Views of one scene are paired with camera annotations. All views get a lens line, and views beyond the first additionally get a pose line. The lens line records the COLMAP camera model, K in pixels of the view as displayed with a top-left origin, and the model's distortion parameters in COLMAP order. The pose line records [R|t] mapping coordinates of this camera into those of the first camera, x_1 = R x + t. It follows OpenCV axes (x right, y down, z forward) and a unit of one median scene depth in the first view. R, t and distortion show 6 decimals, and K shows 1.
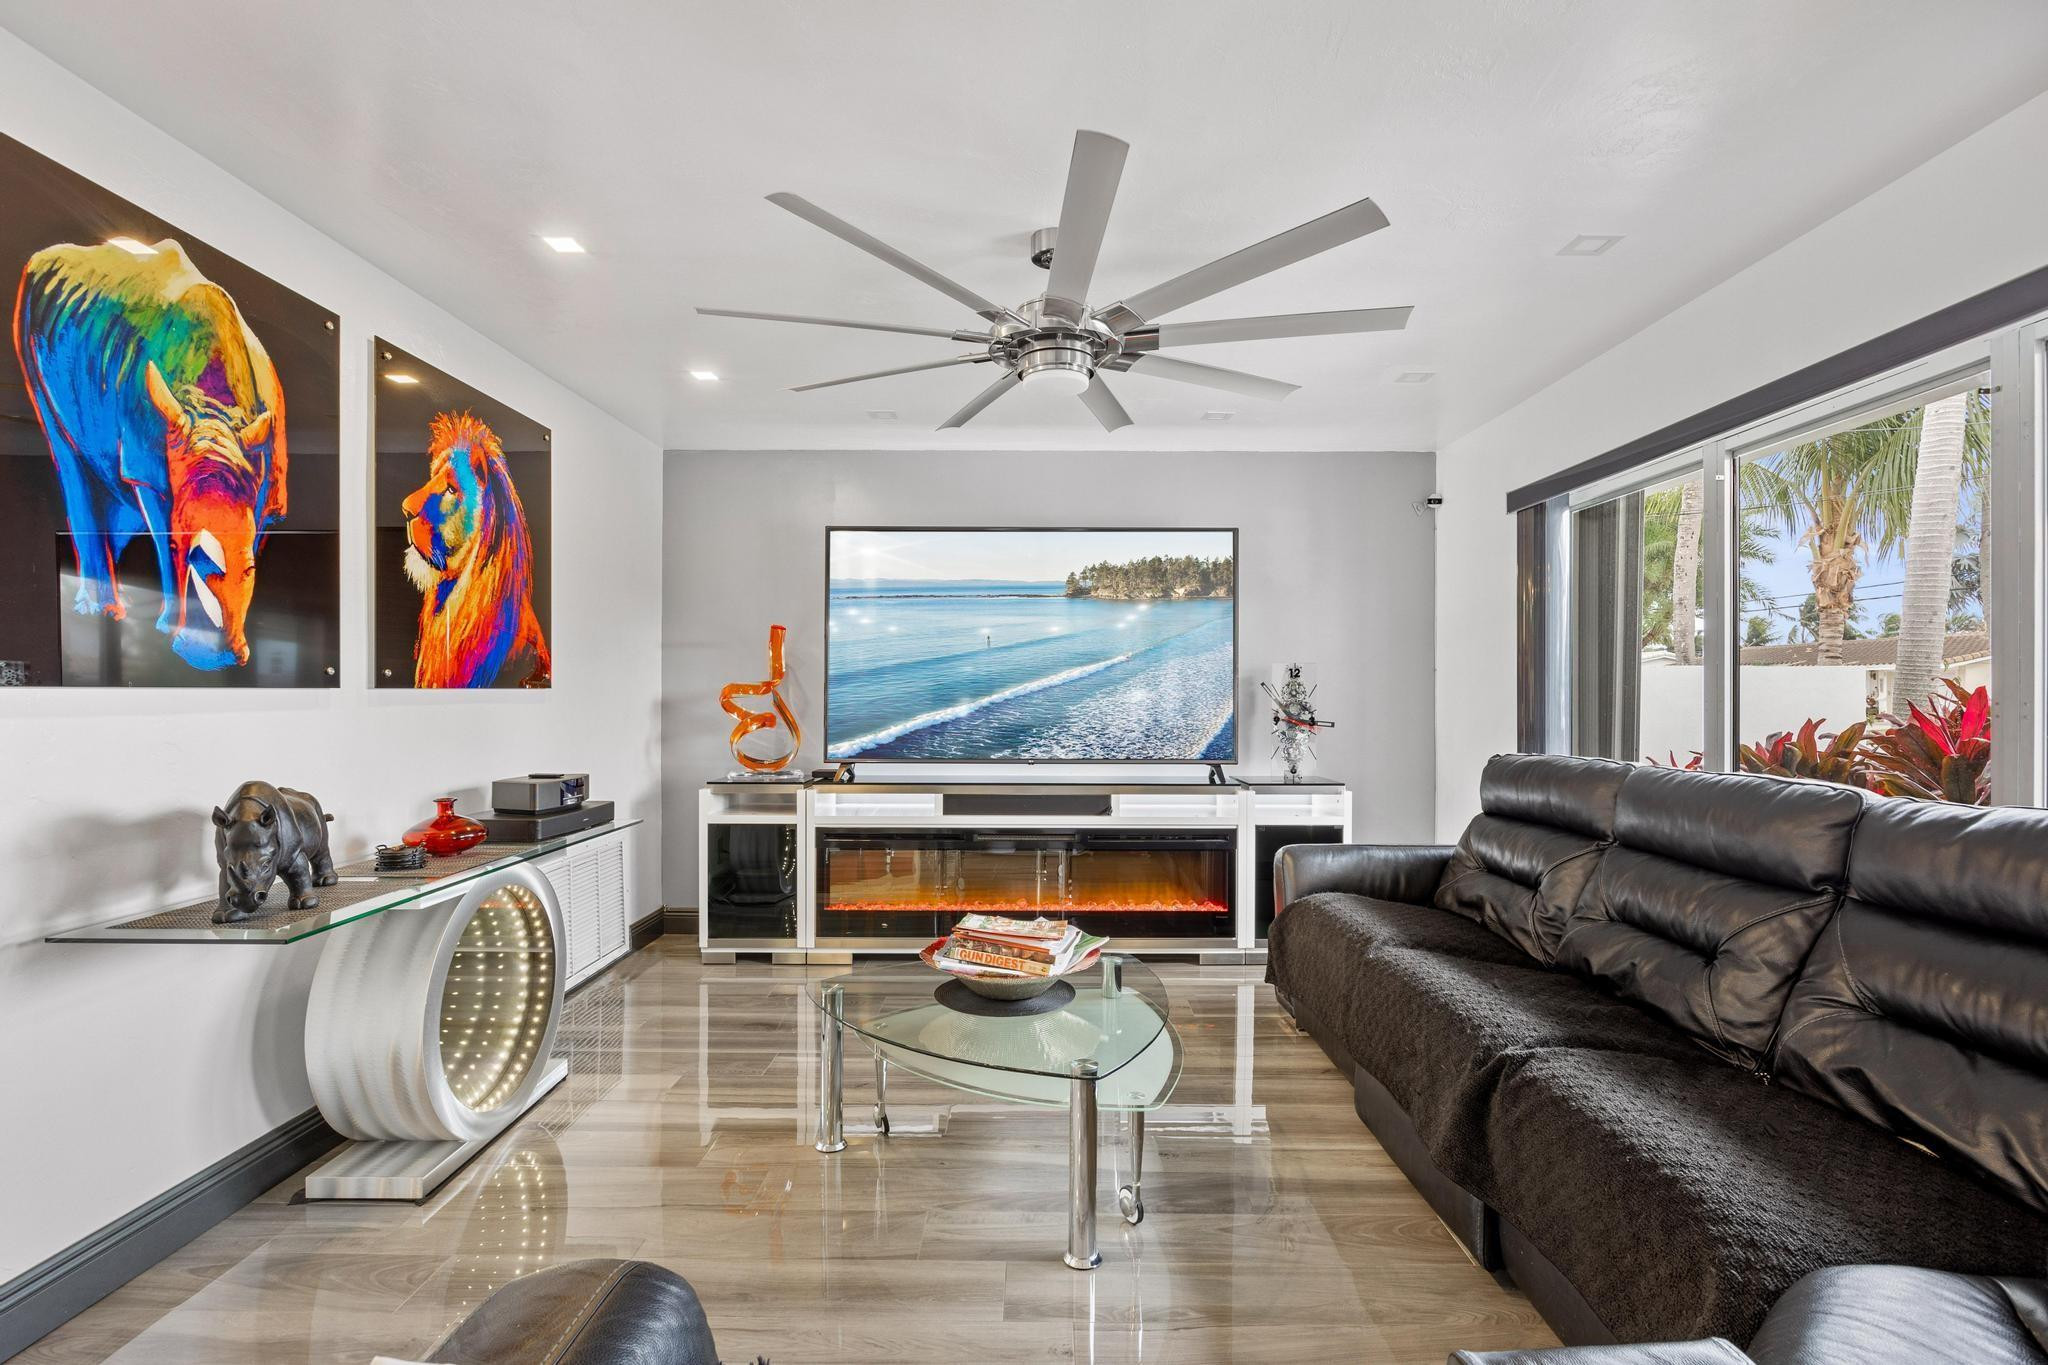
lens RADIAL K [[940.5, 0, 1026.7], [0, 940.5, 705.4], [0, 0, 1]] dist [-0.000171, -0.024091]
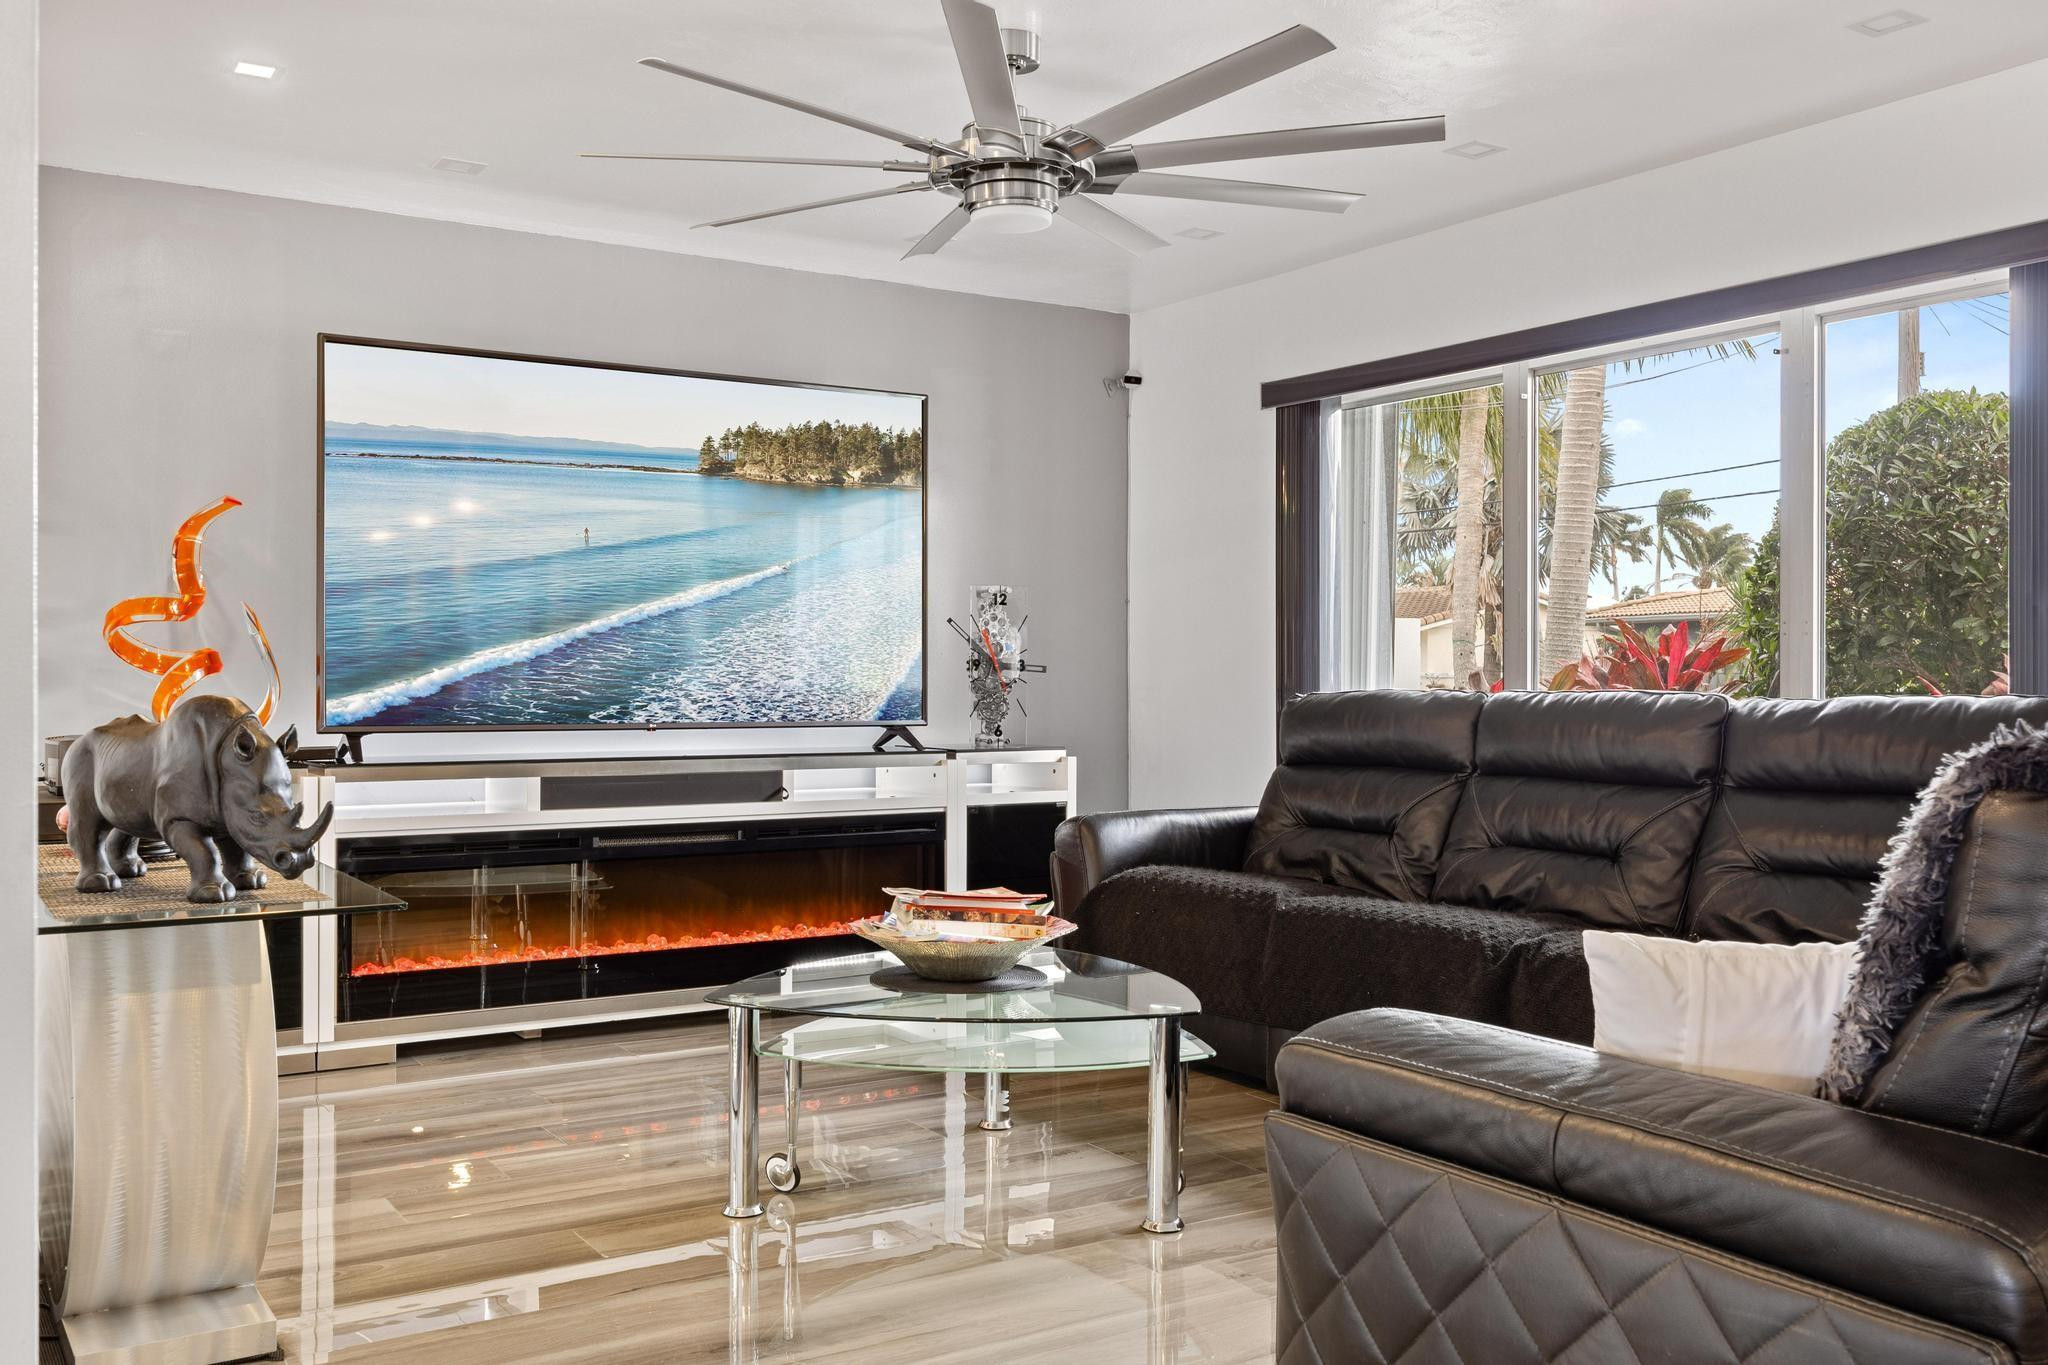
lens RADIAL K [[1747.3, 0, 1024.0], [0, 1747.3, 682.5], [0, 0, 1]] dist [-0.074973, 0.001782]
pose [[0.841574, -0.004288, 0.540125, -0.435992], [0.003910, 0.999991, 0.001847, 0.030148], [-0.540128, 0.000558, 0.841582, -0.148193]]
